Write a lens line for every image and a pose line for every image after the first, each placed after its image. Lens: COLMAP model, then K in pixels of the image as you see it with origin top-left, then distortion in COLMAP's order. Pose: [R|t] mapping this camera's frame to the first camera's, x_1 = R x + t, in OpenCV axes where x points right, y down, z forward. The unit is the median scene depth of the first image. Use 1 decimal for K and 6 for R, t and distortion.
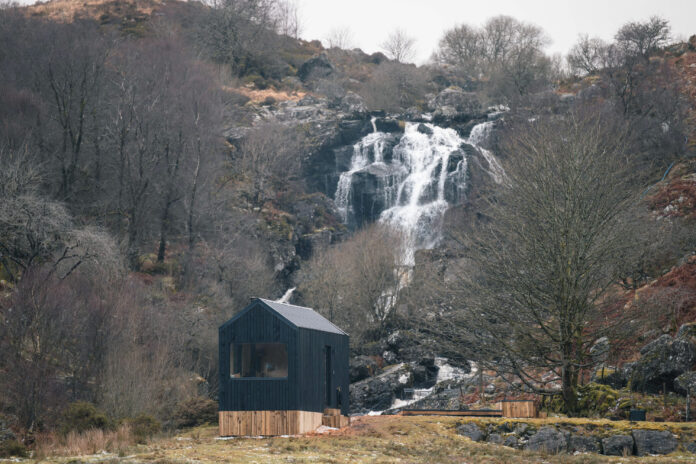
lens RADIAL K [[3977.1, 0, 346.6], [0, 3977.1, 231.4], [0, 0, 1]] dist [-0.031834, 0.000000]
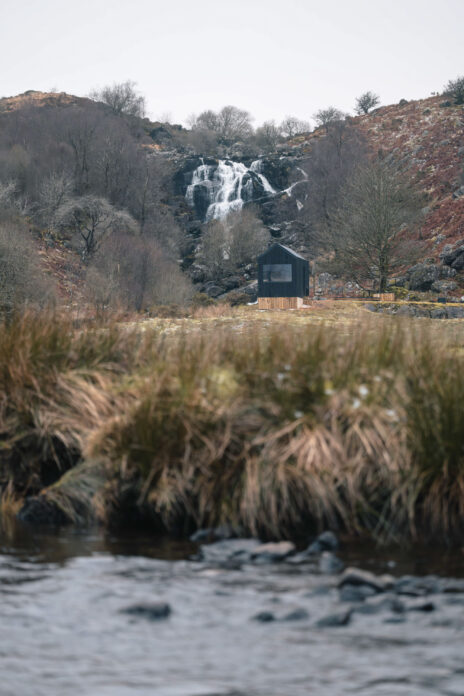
lens RADIAL K [[2129.7, 0, 232.1], [0, 2129.7, 347.8], [0, 0, 1]] dist [-0.114197, 0.000000]
pose [[0.995023, -0.006029, 0.099467, -0.093416], [0.000131, 0.998246, 0.059198, 0.003469], [-0.099650, -0.058890, 0.993278, -0.060031]]
